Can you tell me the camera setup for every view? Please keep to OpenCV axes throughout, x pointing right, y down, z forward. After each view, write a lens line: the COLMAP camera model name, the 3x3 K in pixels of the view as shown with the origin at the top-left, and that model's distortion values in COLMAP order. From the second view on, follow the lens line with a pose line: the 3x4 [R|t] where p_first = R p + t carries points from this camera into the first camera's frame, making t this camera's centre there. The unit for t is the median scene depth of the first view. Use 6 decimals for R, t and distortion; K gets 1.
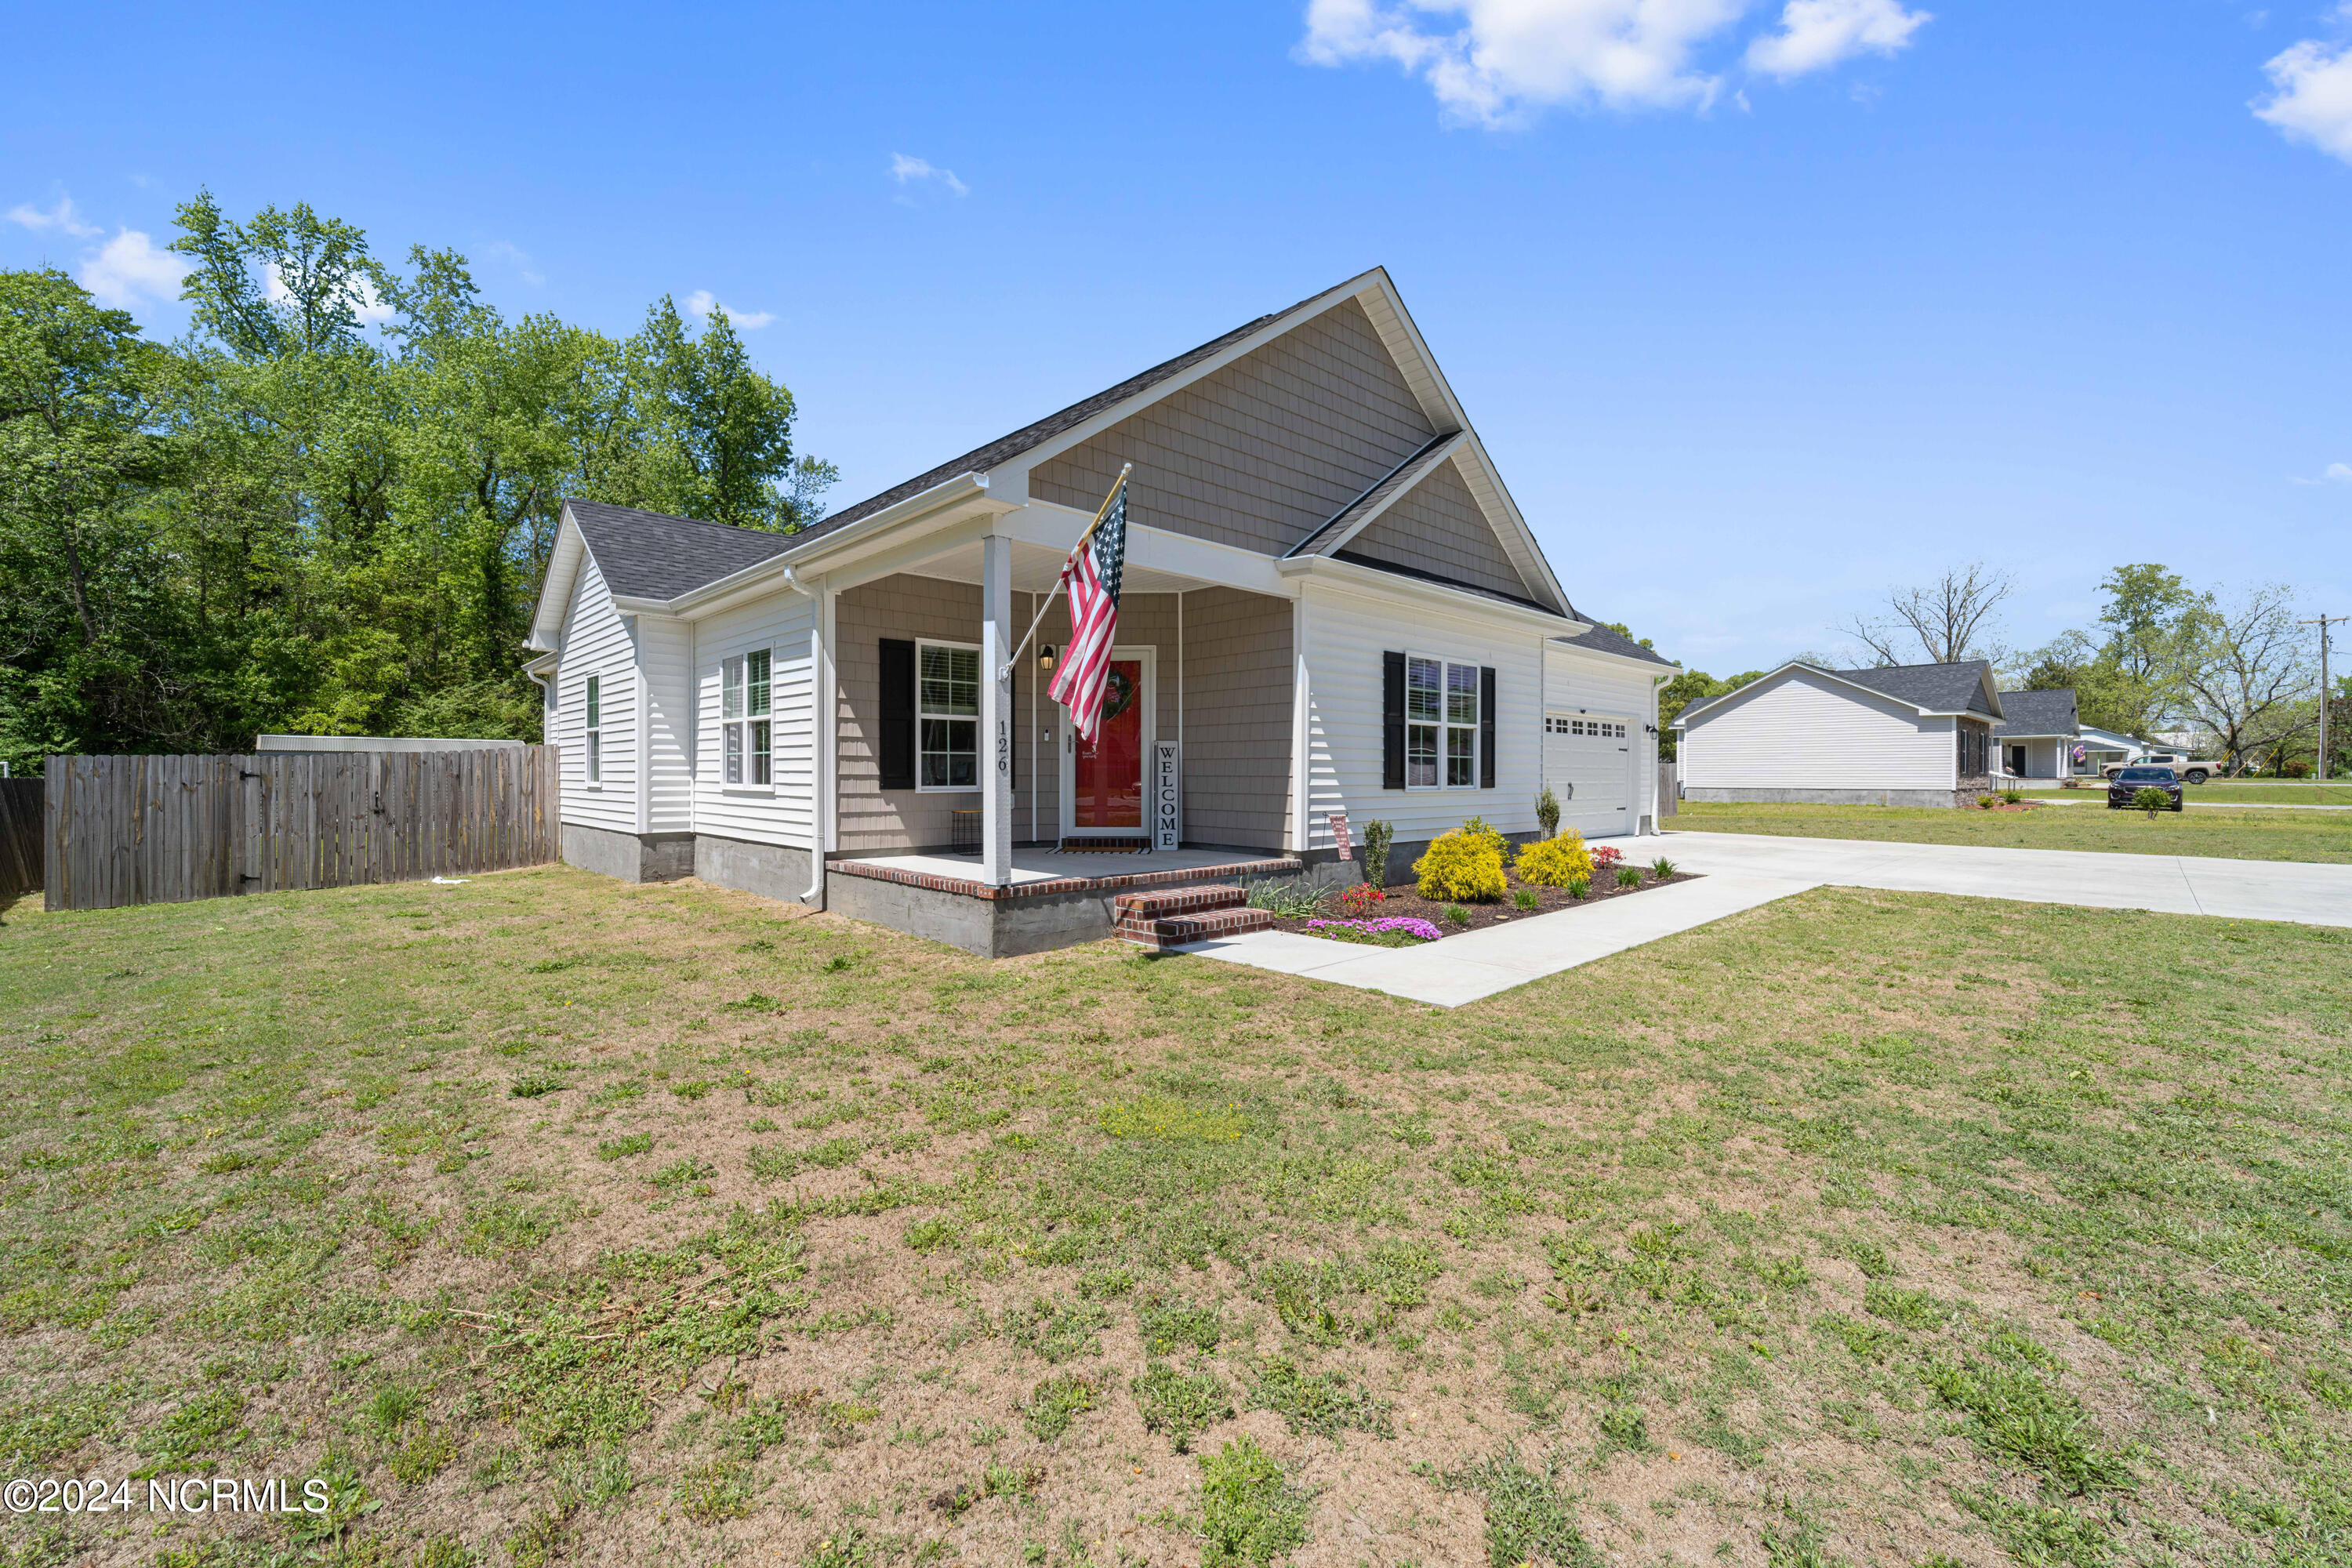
lens RADIAL K [[930.4, 0, 1181.9], [0, 930.4, 776.5], [0, 0, 1]] dist [0.000967, 0.001217]
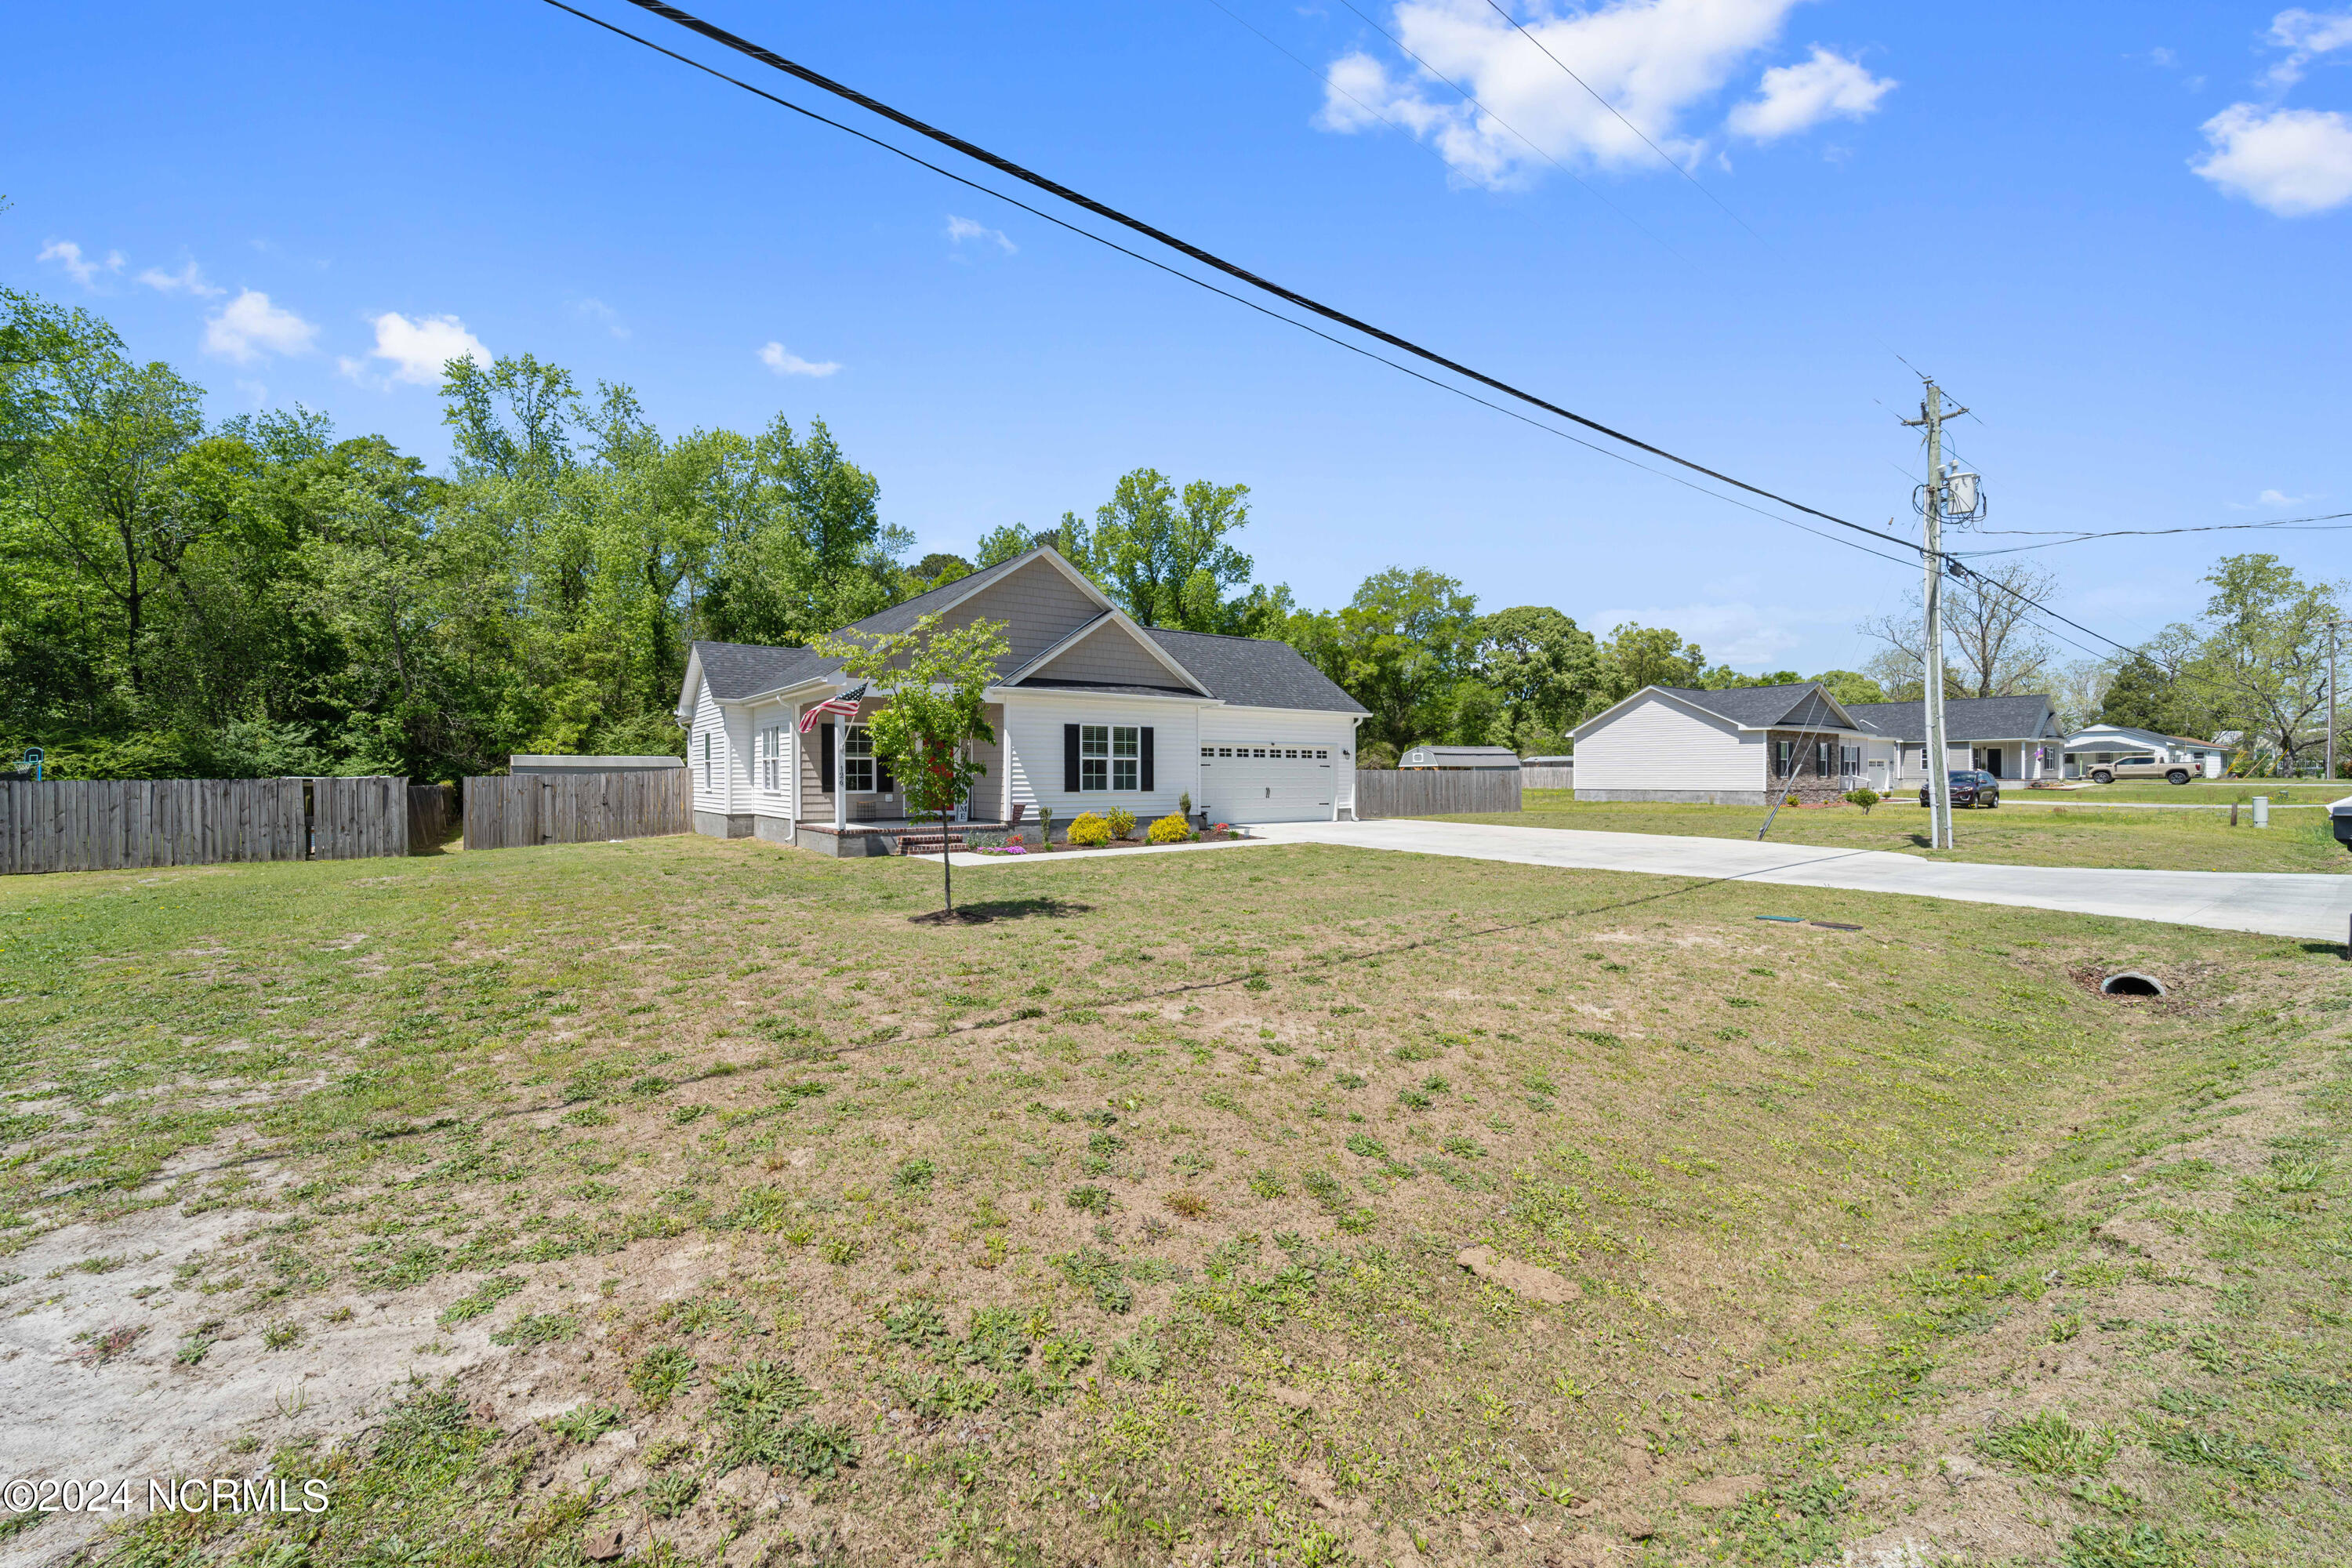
lens RADIAL K [[930.4, 0, 1173.2], [0, 930.4, 778.1], [0, 0, 1]] dist [0.000967, 0.001217]
pose [[0.991333, -0.003538, -0.131324, 0.193935], [0.003358, 0.999993, -0.001591, -0.003247], [0.131329, 0.001136, 0.991338, -0.263251]]
